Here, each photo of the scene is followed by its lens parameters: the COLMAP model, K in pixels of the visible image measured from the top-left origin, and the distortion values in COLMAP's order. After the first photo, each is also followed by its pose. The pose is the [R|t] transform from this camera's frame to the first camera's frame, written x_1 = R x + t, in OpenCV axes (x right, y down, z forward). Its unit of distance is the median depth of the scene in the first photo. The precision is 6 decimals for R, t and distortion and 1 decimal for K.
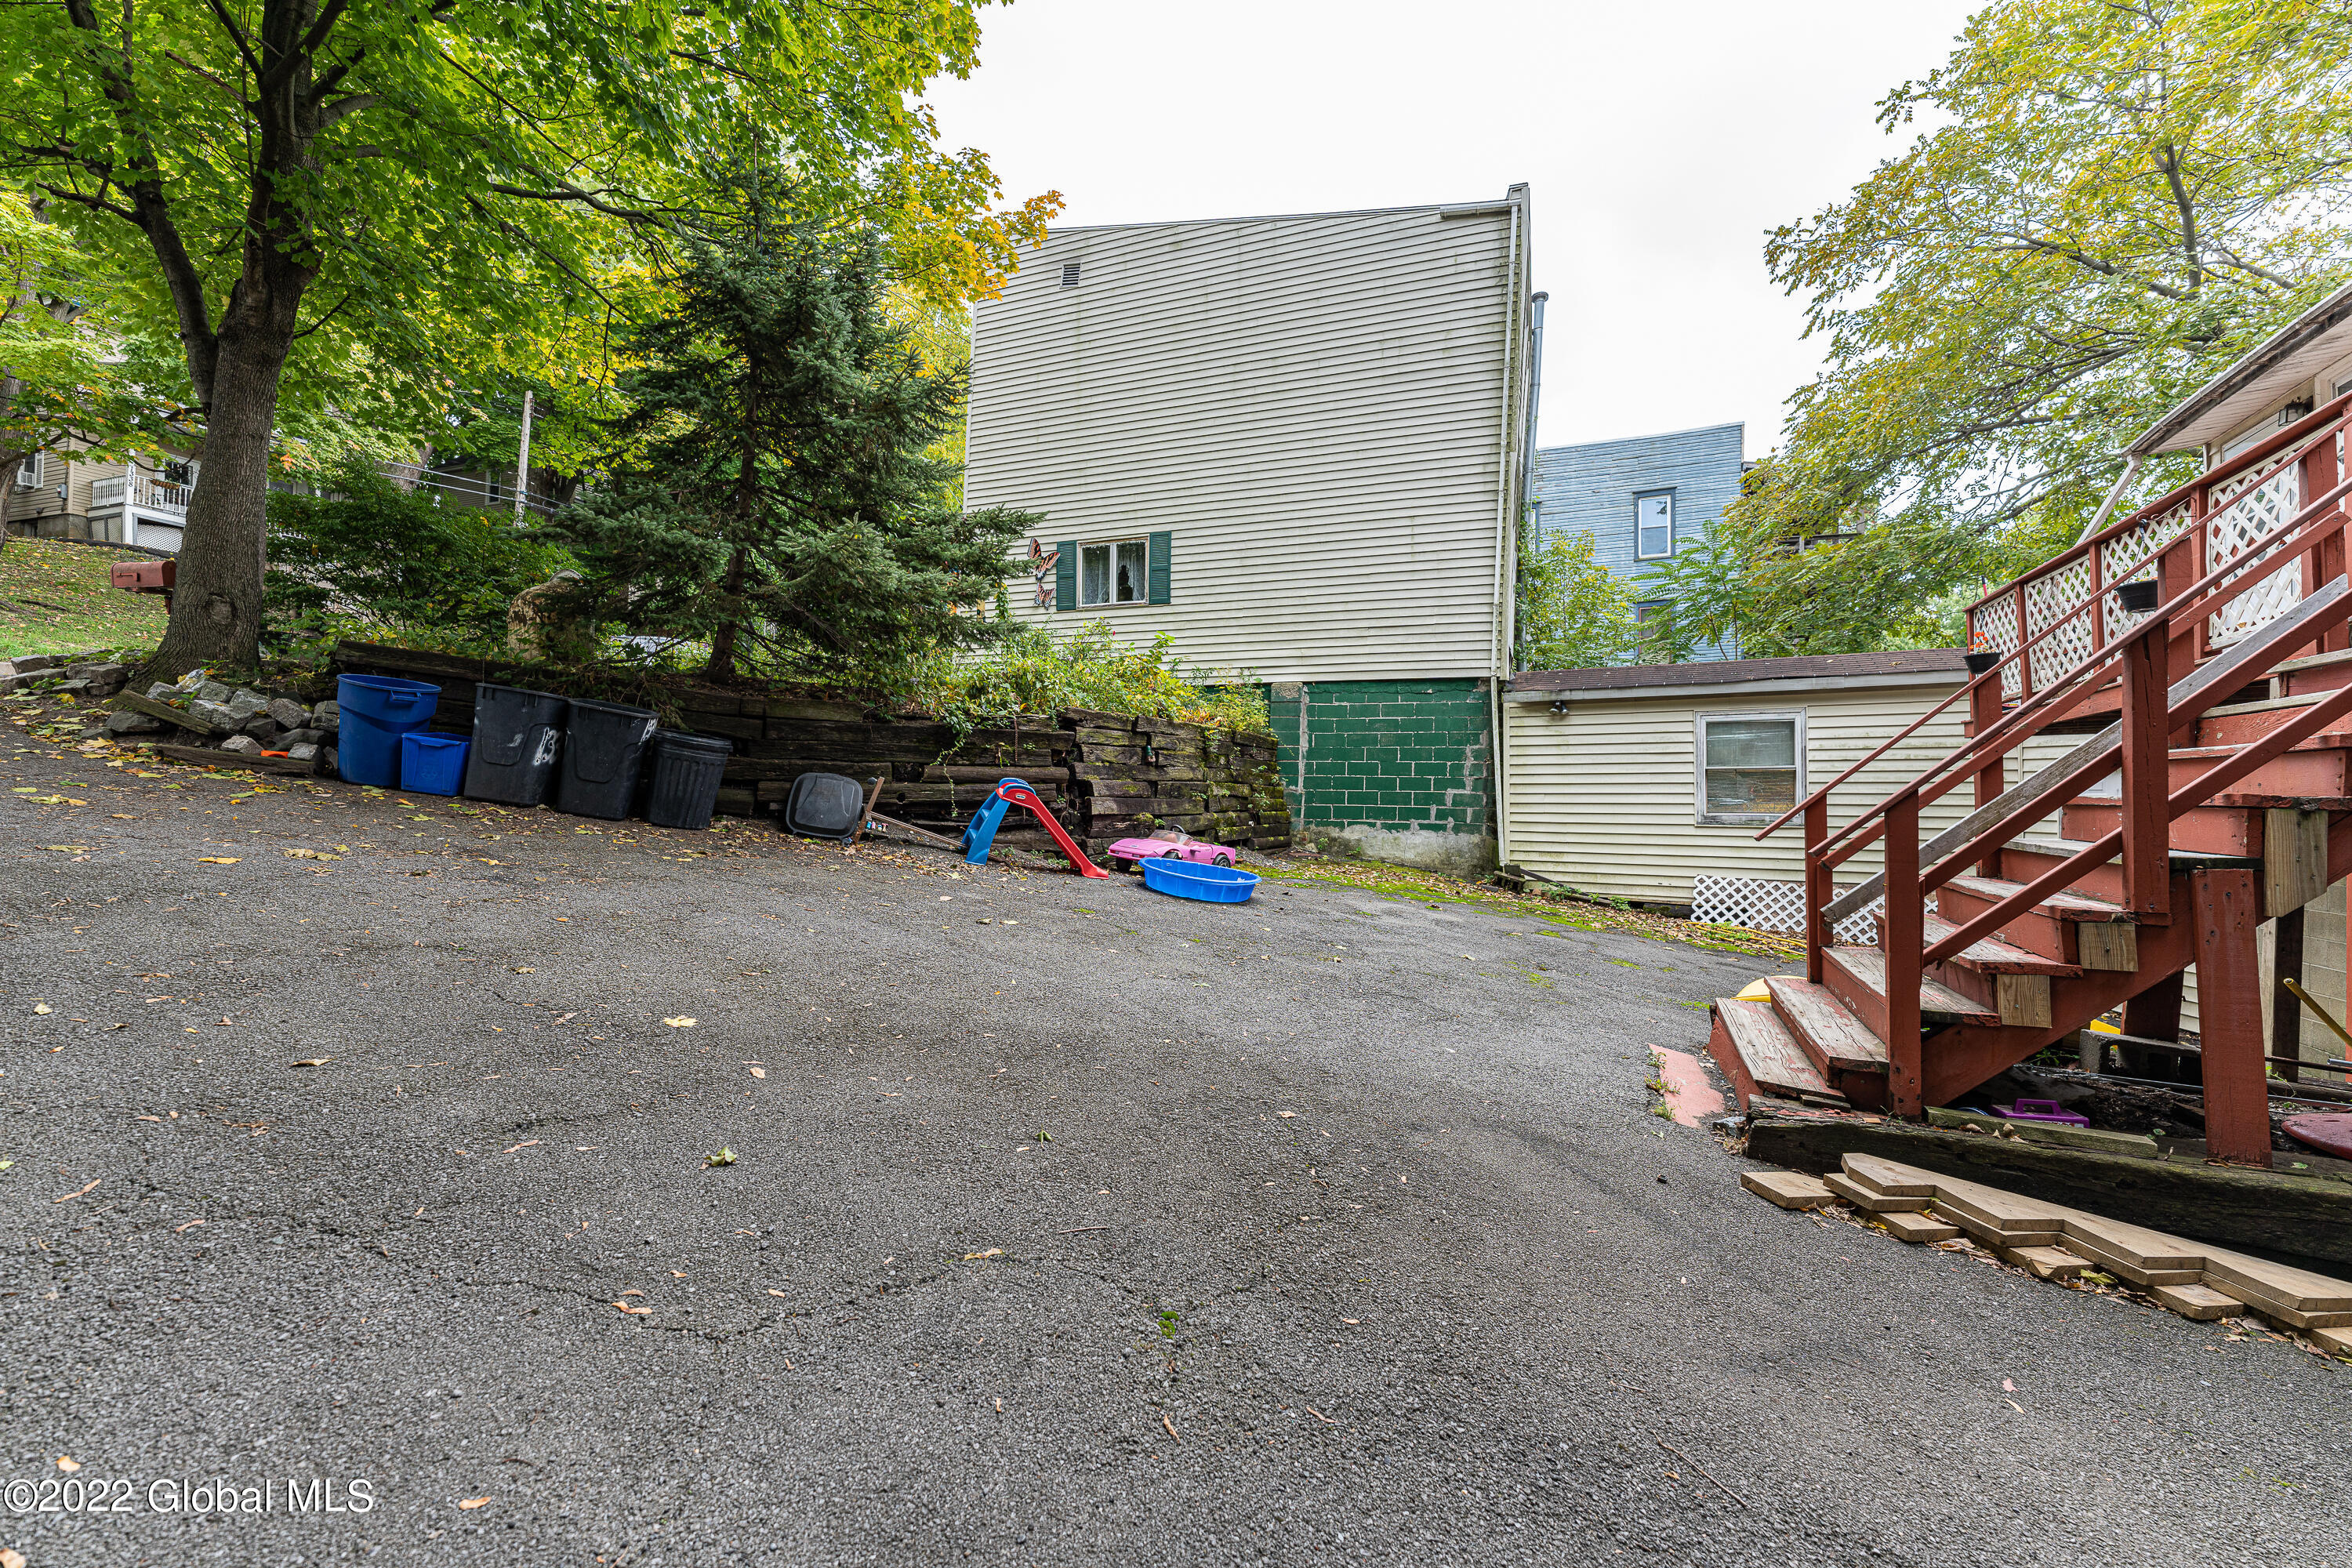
lens RADIAL K [[938.9, 0, 1181.2], [0, 938.9, 780.0], [0, 0, 1]] dist [0.002936, -0.000495]
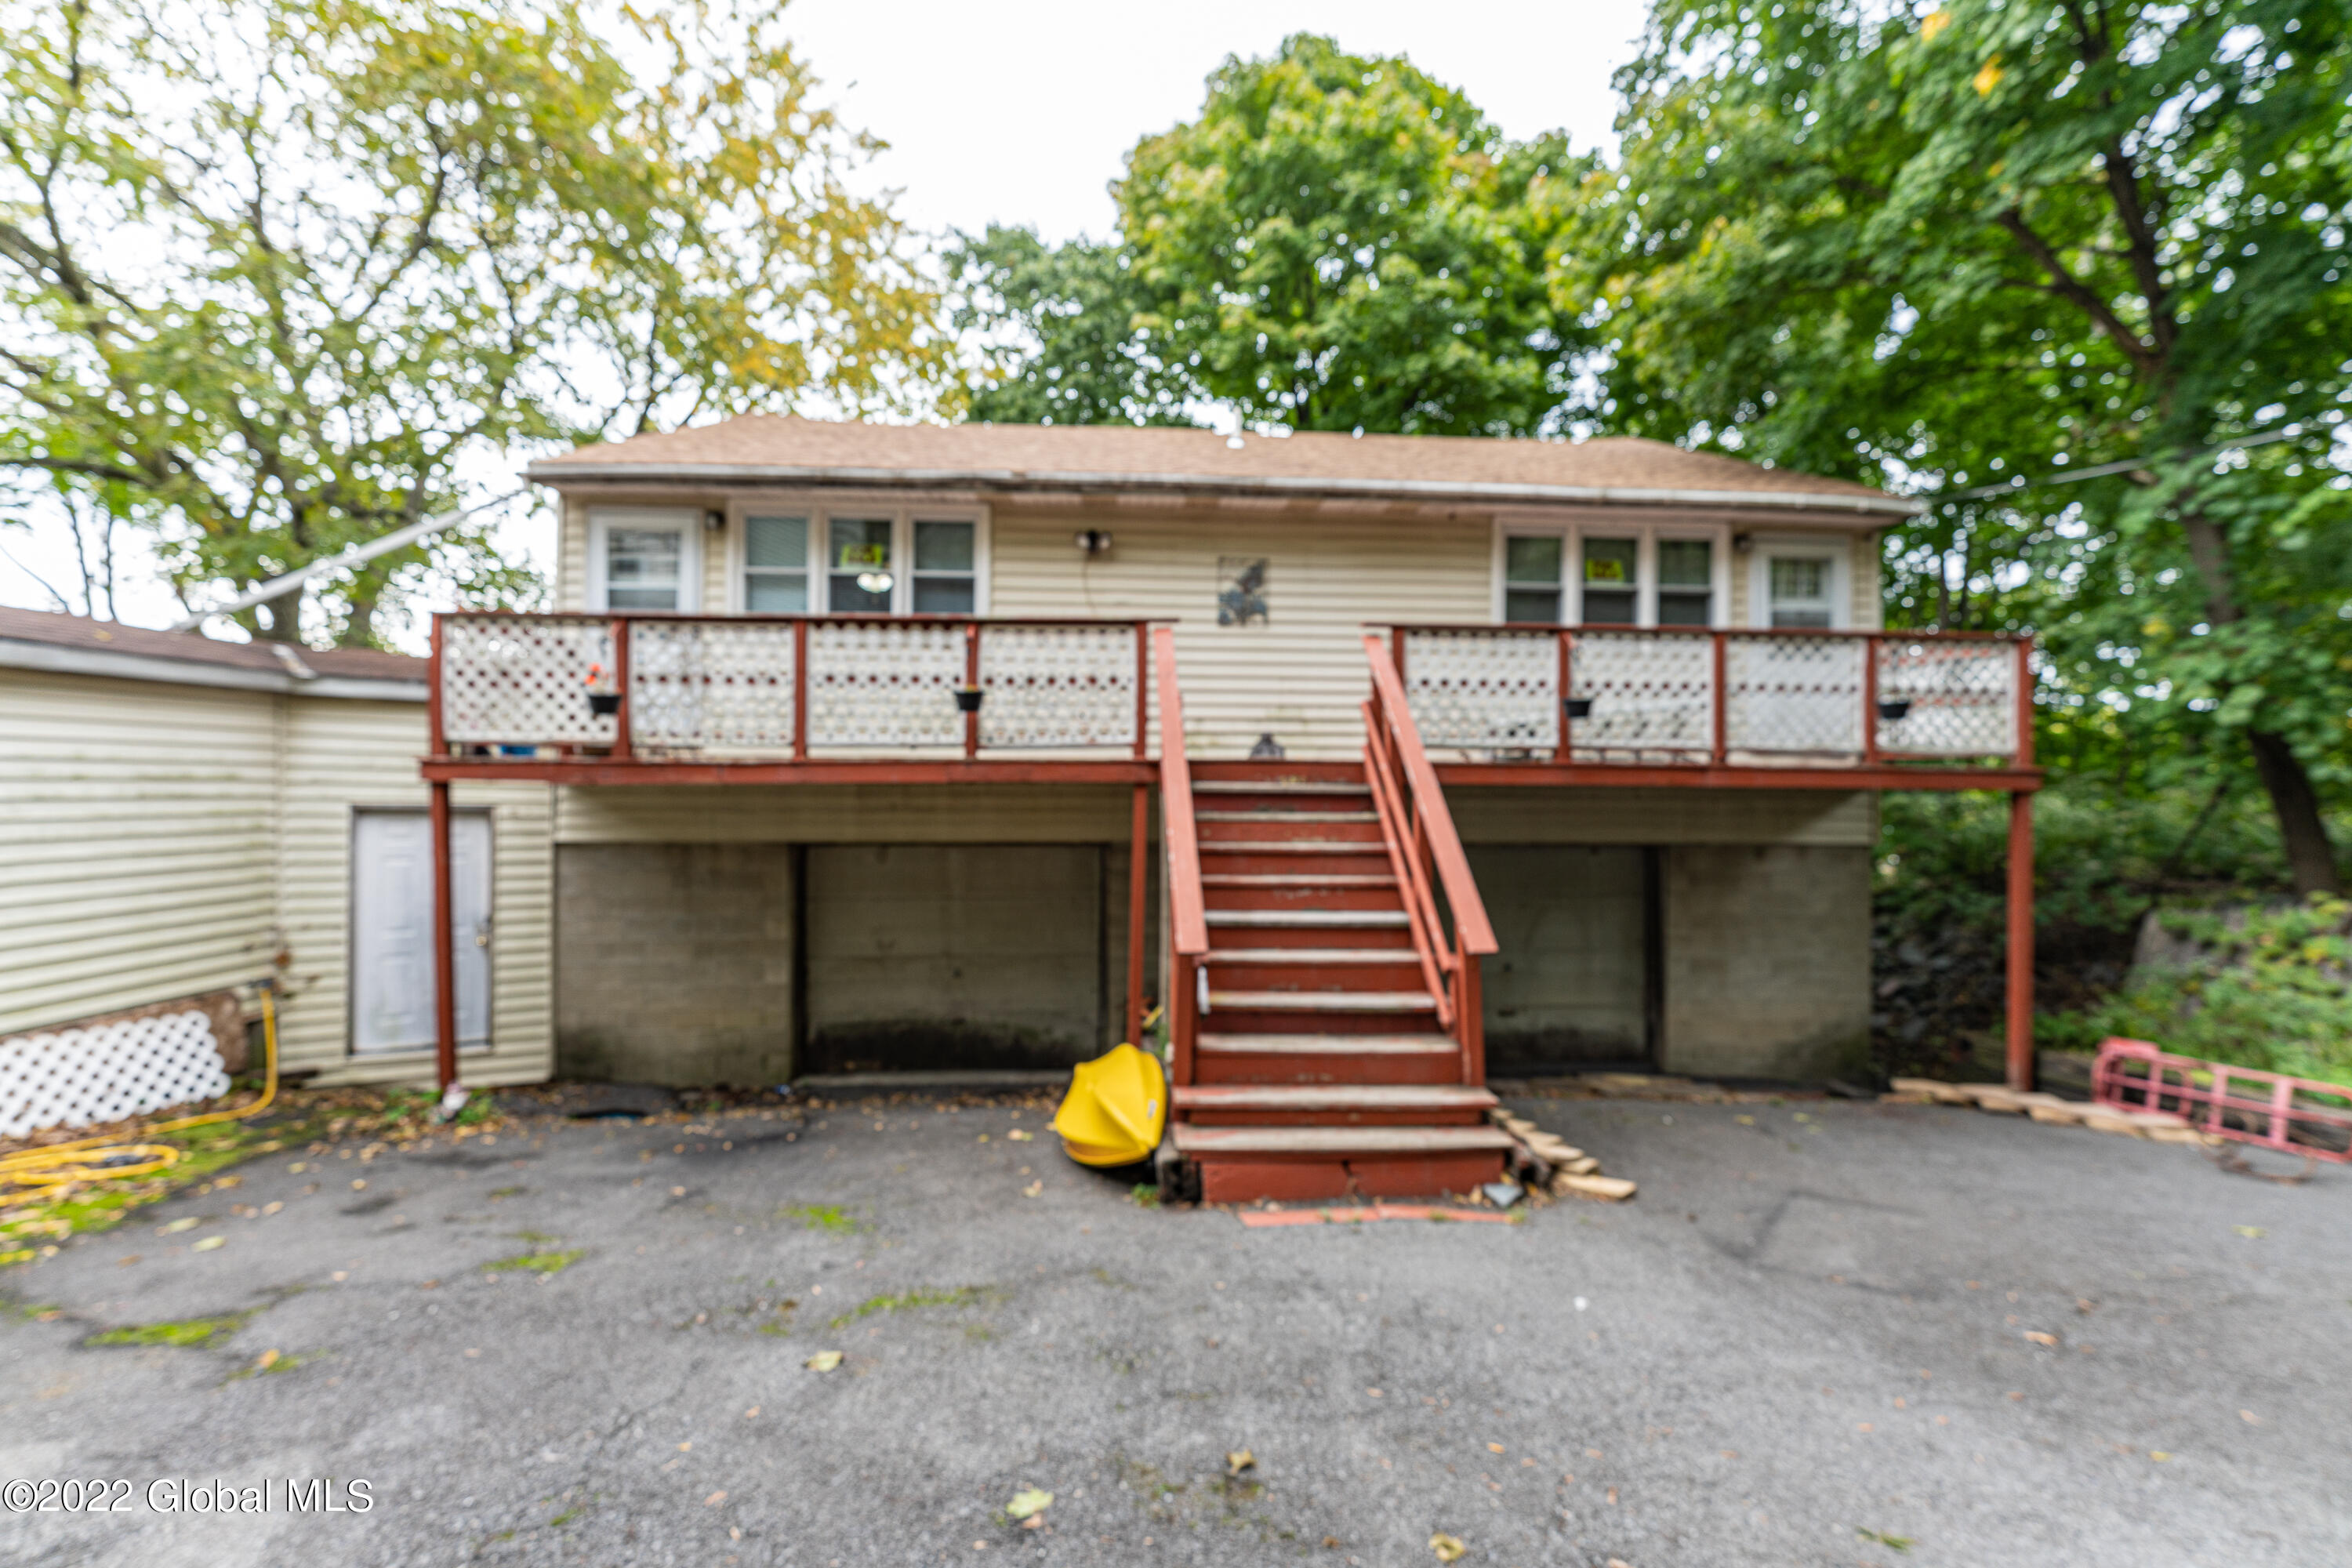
lens RADIAL K [[938.9, 0, 1181.2], [0, 938.9, 780.0], [0, 0, 1]] dist [0.002936, -0.000495]
pose [[-0.477436, -0.007605, 0.878634, -0.074732], [-0.027767, 0.999594, -0.006436, -0.040625], [-0.878228, -0.027470, -0.477453, 0.598597]]
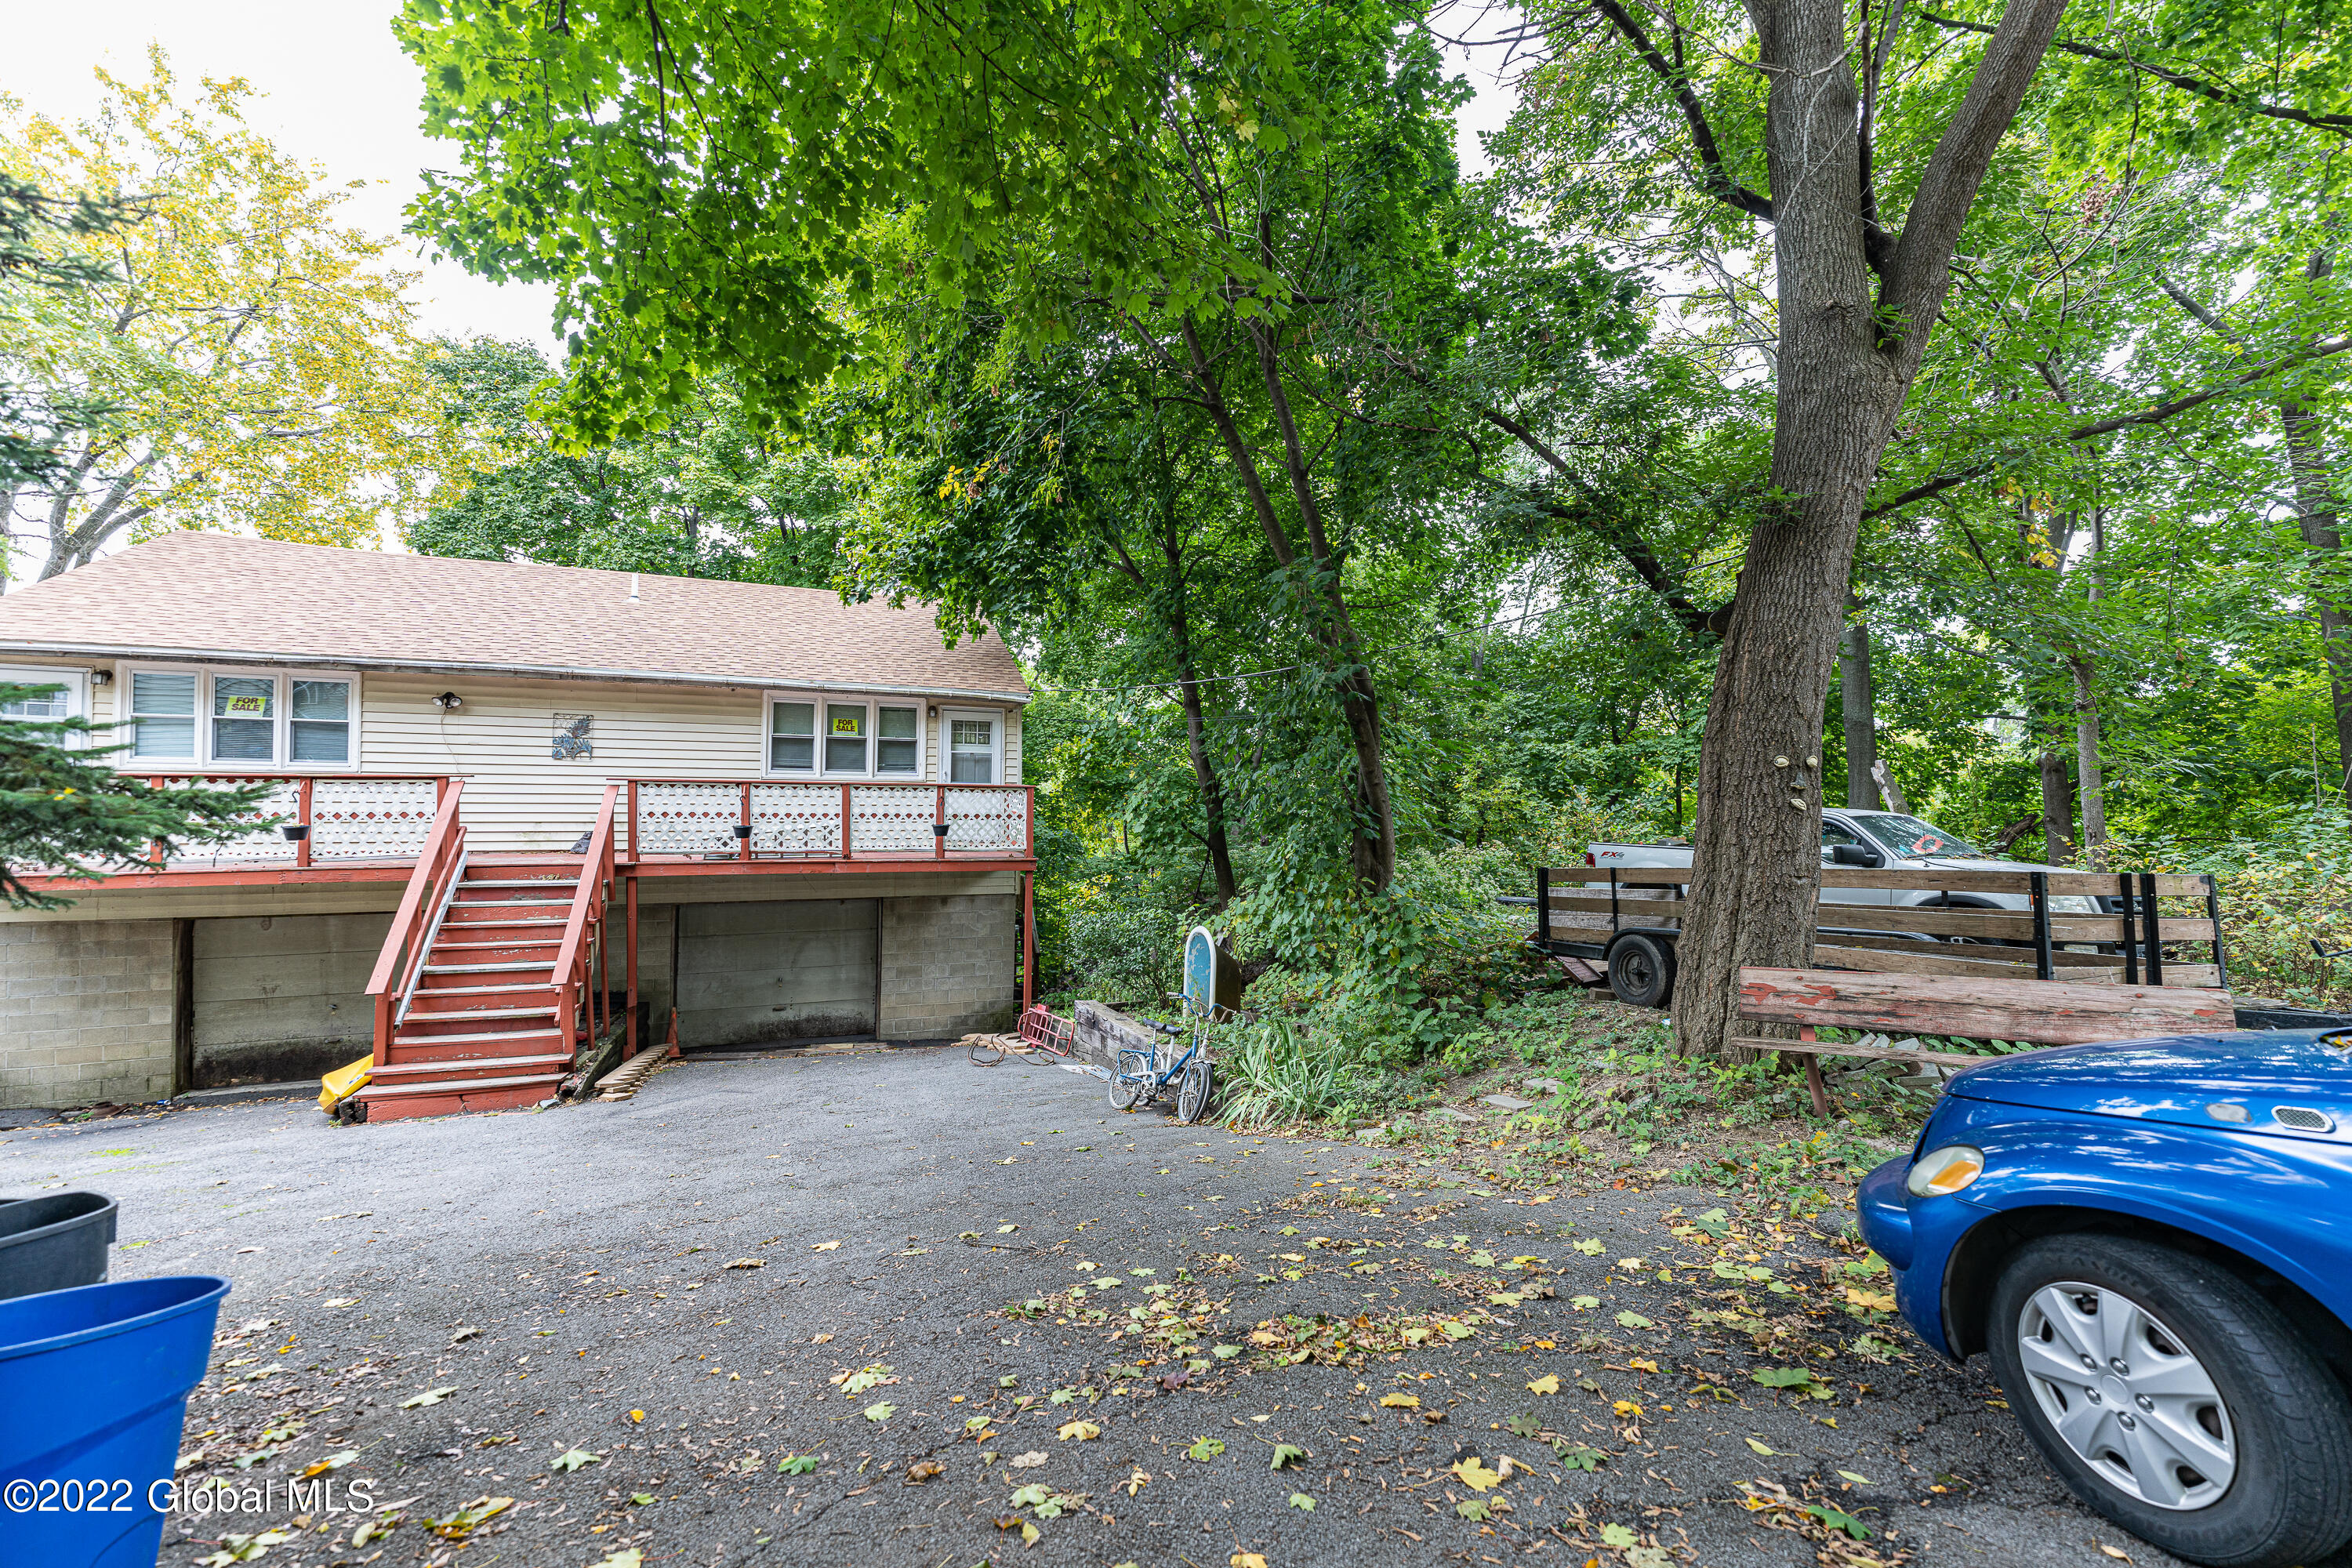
lens RADIAL K [[938.9, 0, 1181.2], [0, 938.9, 780.0], [0, 0, 1]] dist [0.002936, -0.000495]
pose [[-0.725470, -0.016597, 0.688053, -0.694489], [-0.035673, 0.999272, -0.013509, -0.151333], [-0.687328, -0.034345, -0.725534, 0.515271]]
